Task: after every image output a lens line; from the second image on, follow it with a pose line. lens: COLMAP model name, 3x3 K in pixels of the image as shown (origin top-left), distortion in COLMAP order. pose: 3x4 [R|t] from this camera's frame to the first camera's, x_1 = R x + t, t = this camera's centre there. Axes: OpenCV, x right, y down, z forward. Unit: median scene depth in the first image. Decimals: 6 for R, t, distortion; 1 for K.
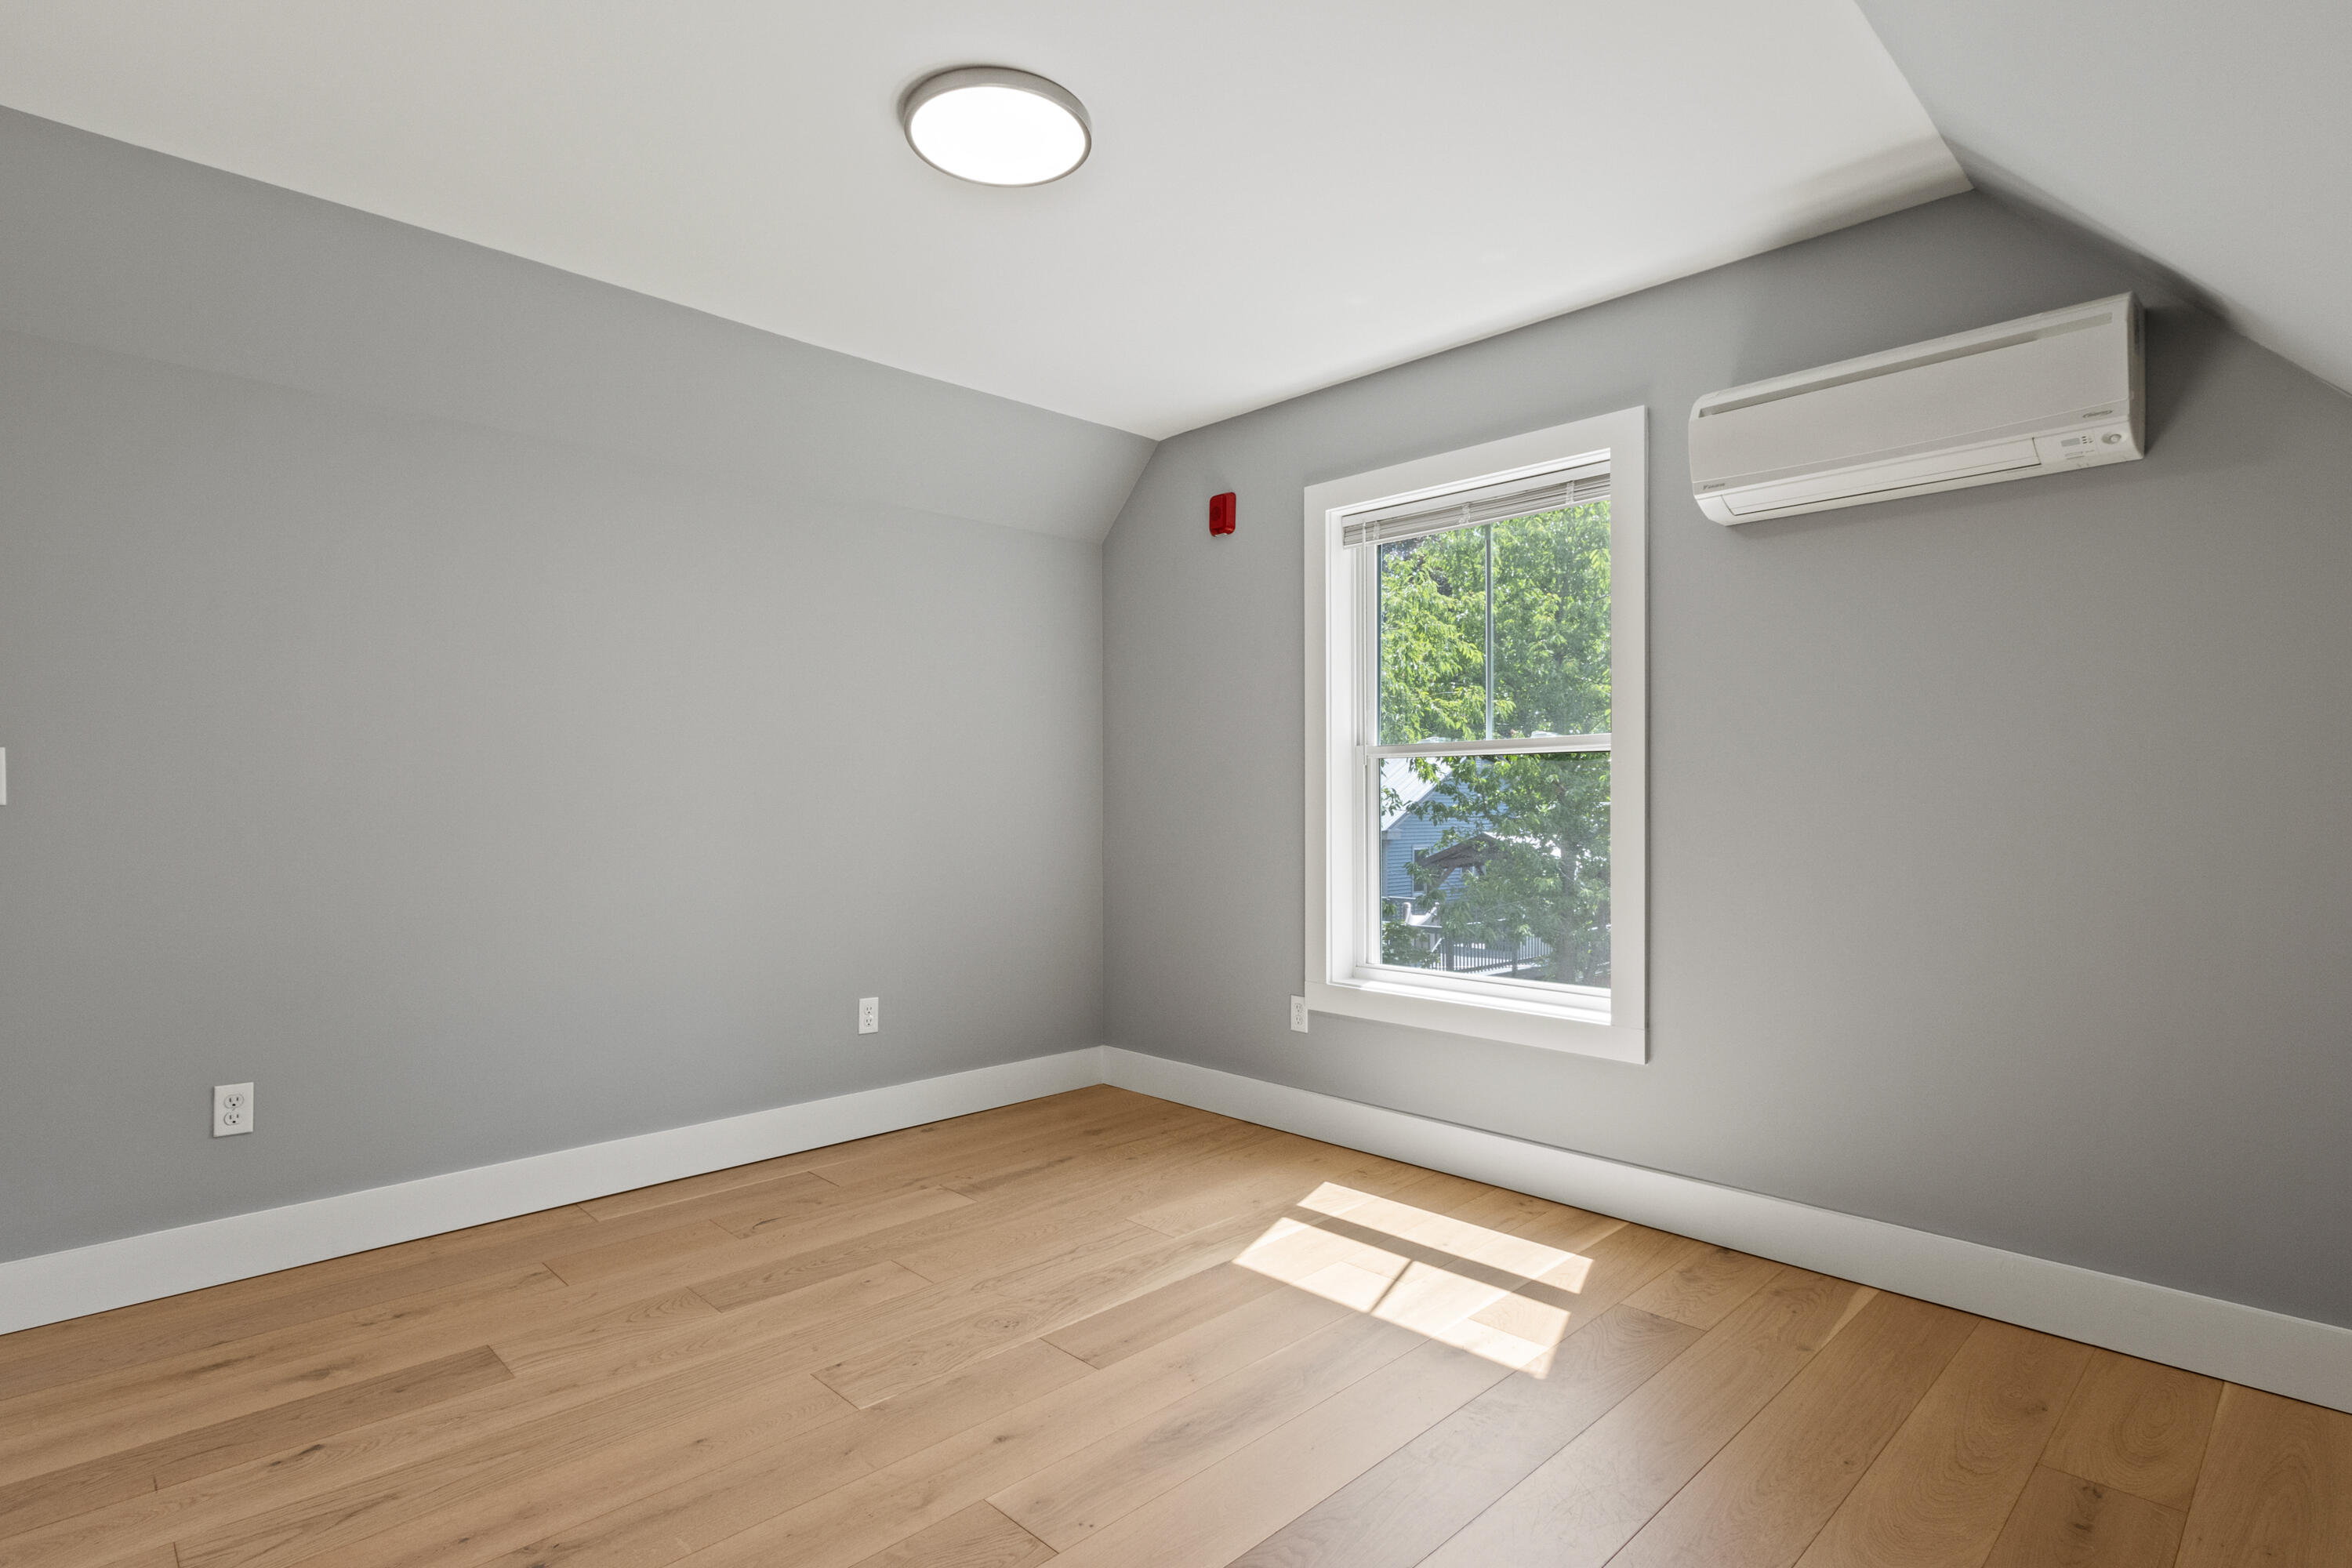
lens RADIAL K [[1179.6, 0, 1168.7], [0, 1179.6, 806.3], [0, 0, 1]] dist [-0.000816, -0.001148]
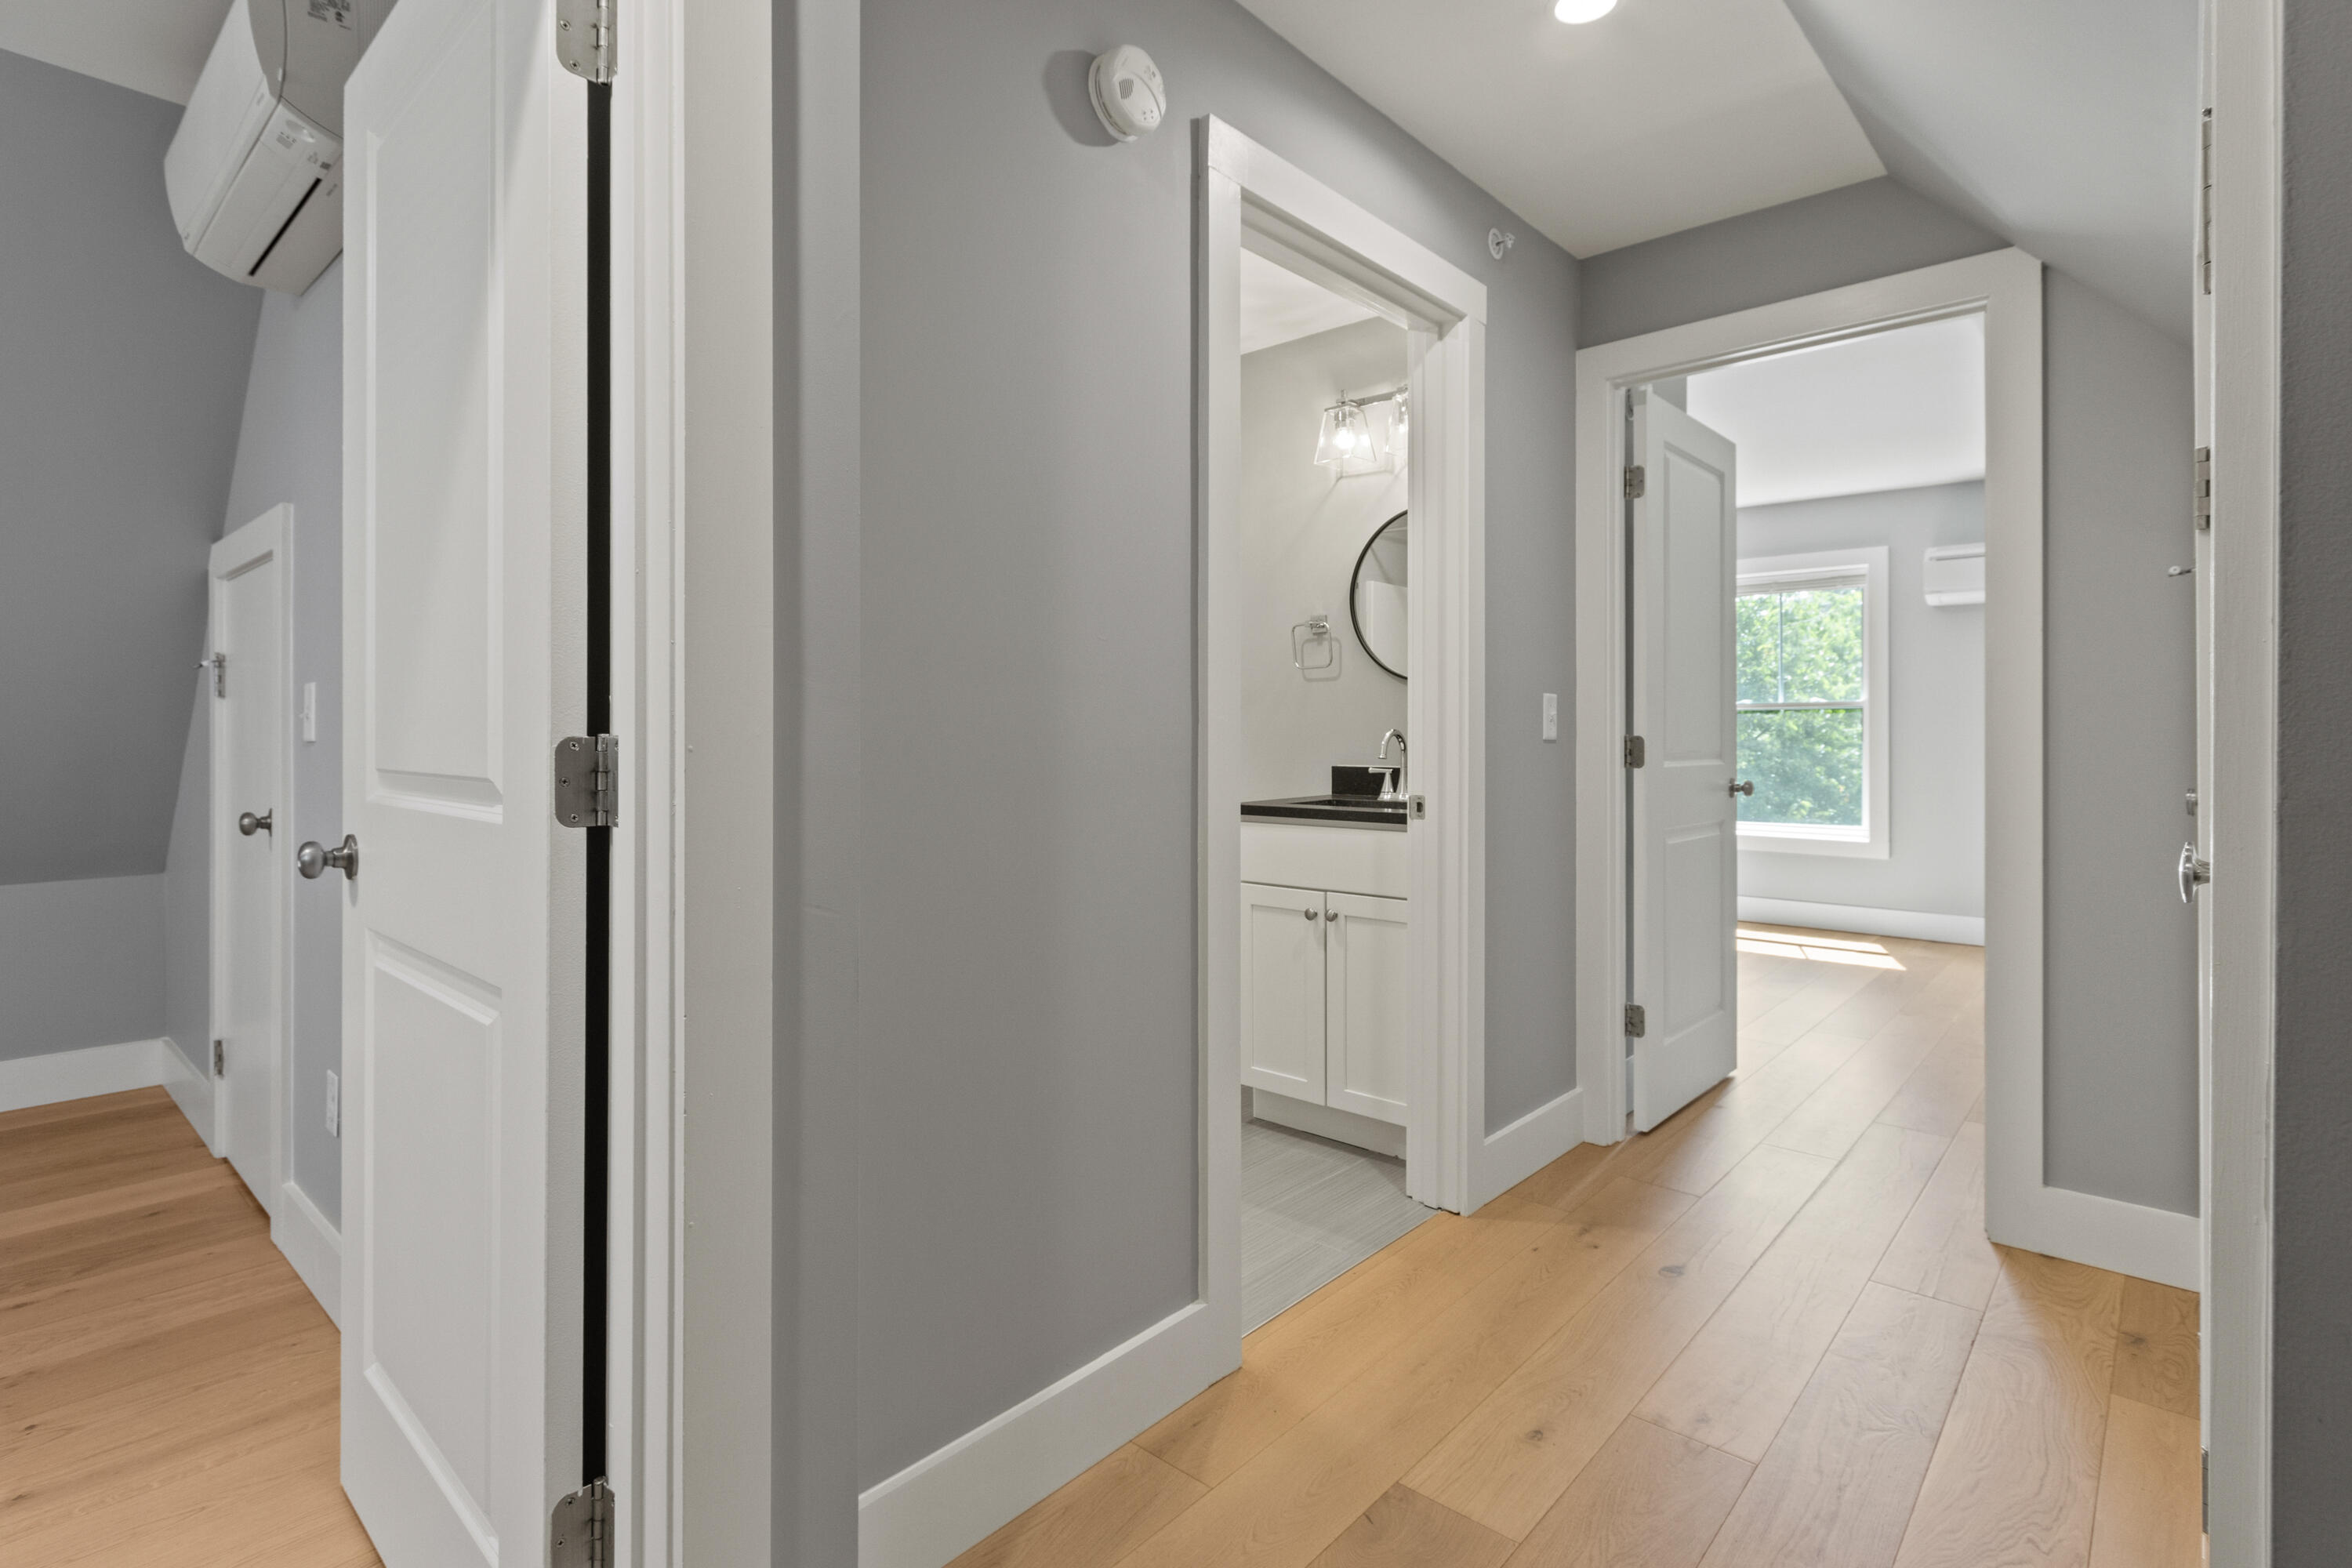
lens RADIAL K [[1133.4, 0, 1143.0], [0, 1133.4, 725.3], [0, 0, 1]] dist [0.000499, -0.000516]
pose [[0.998798, -0.000805, 0.049012, -1.121790], [0.001255, 0.999957, -0.009138, -0.002146], [-0.049003, 0.009189, 0.998756, -1.045946]]
